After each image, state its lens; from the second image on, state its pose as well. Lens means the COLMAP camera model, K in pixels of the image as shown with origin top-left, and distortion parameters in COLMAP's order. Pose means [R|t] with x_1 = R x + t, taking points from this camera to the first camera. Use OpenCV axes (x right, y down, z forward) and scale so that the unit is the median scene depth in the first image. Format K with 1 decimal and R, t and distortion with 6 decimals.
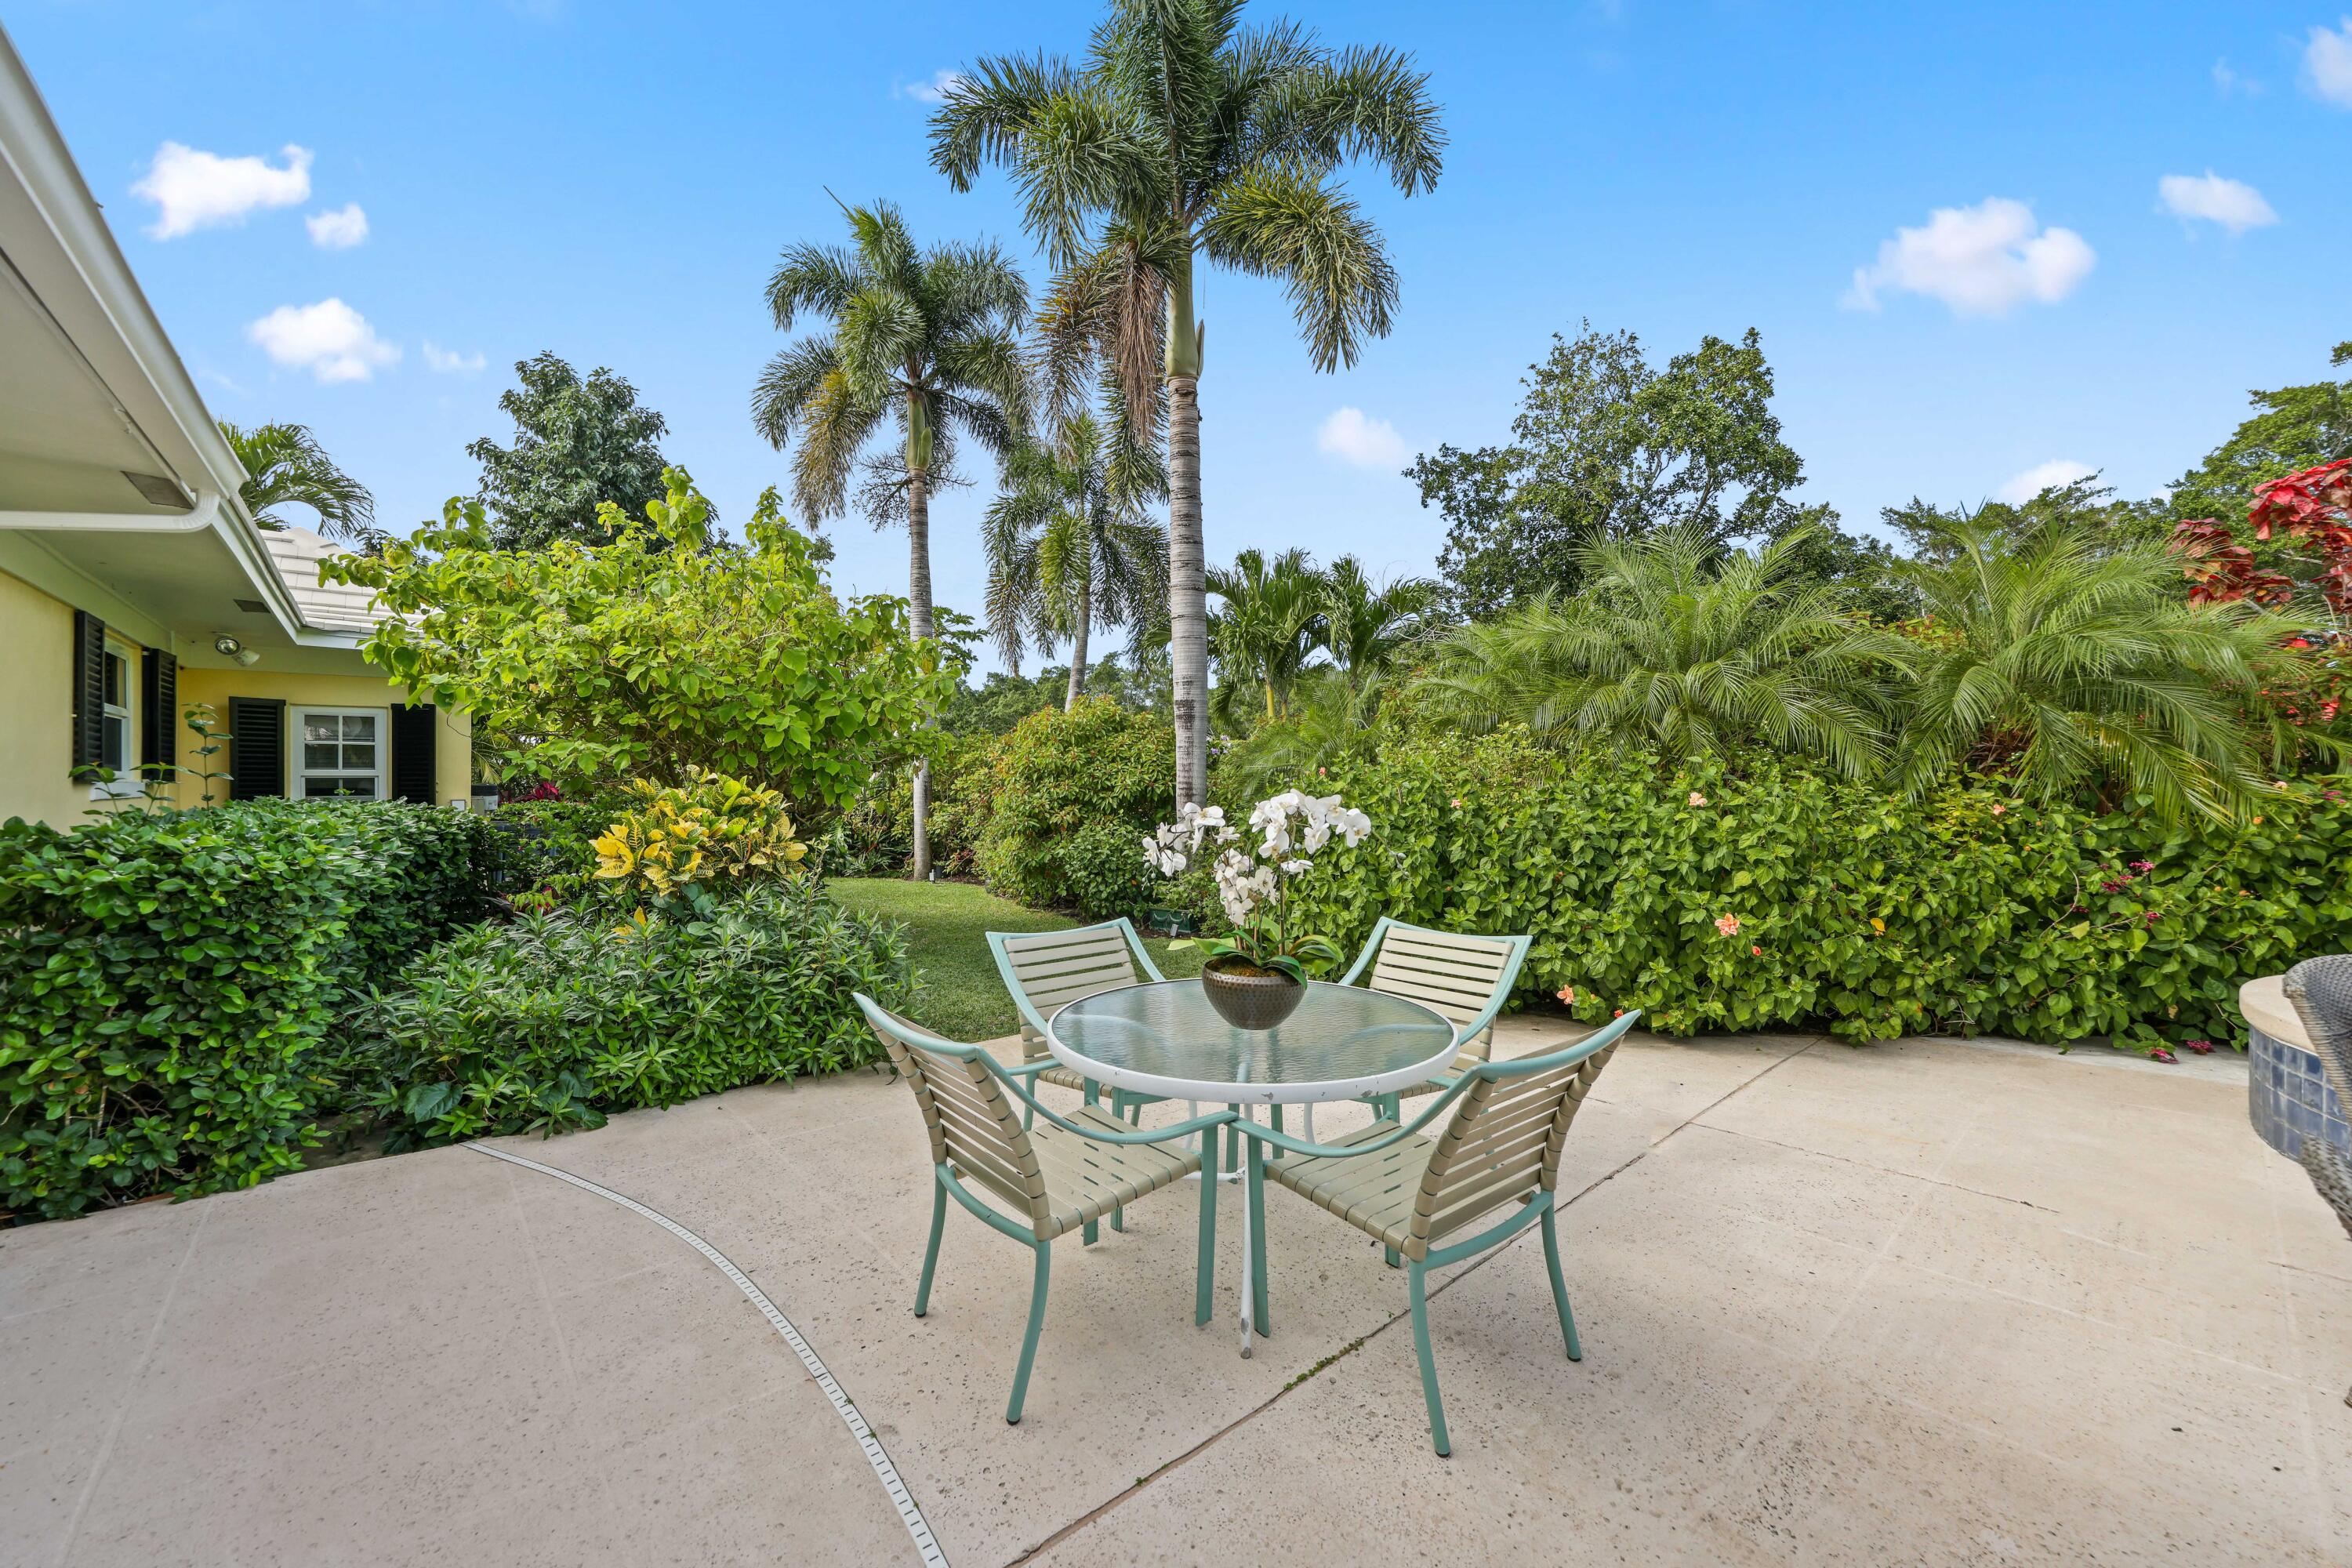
lens RADIAL K [[898.9, 0, 1177.6], [0, 898.9, 789.2], [0, 0, 1]] dist [0.003791, -0.000476]
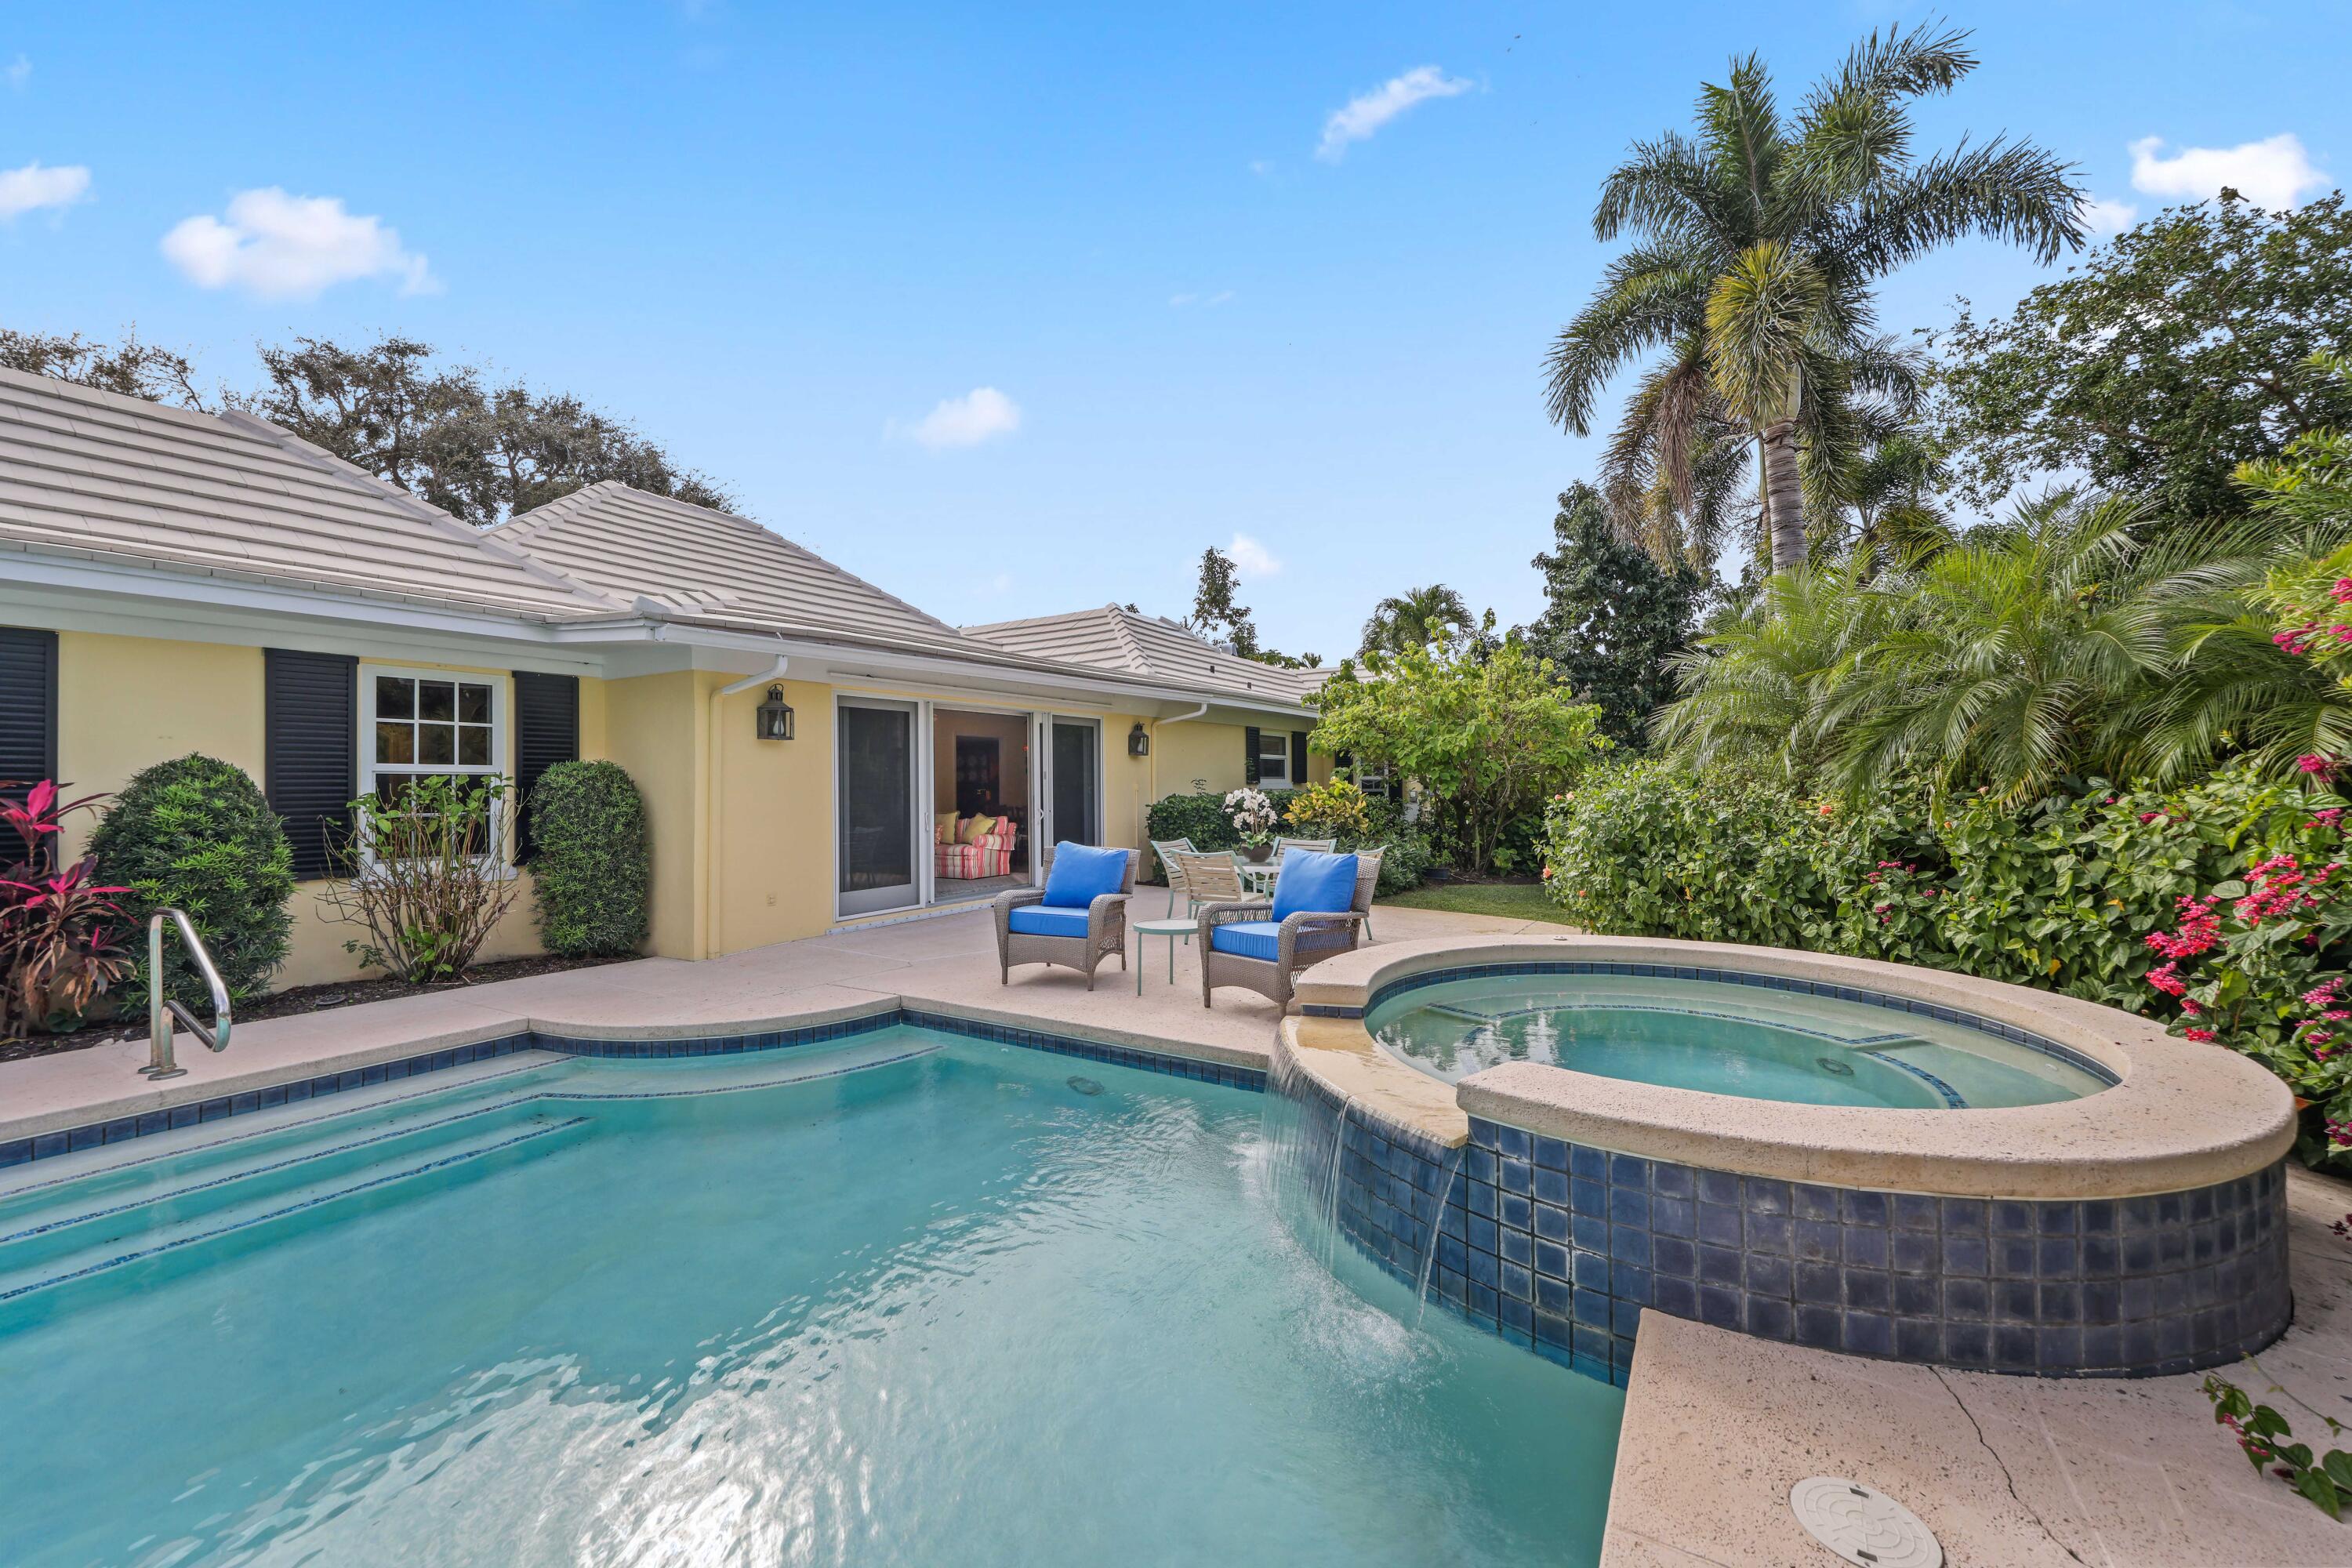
lens RADIAL K [[898.9, 0, 1174.5], [0, 898.9, 779.3], [0, 0, 1]] dist [0.003791, -0.000476]
pose [[0.291993, -0.003697, -0.956413, 1.295328], [0.000713, 0.999993, -0.003648, -0.008629], [0.956420, 0.000383, 0.291993, -0.089115]]
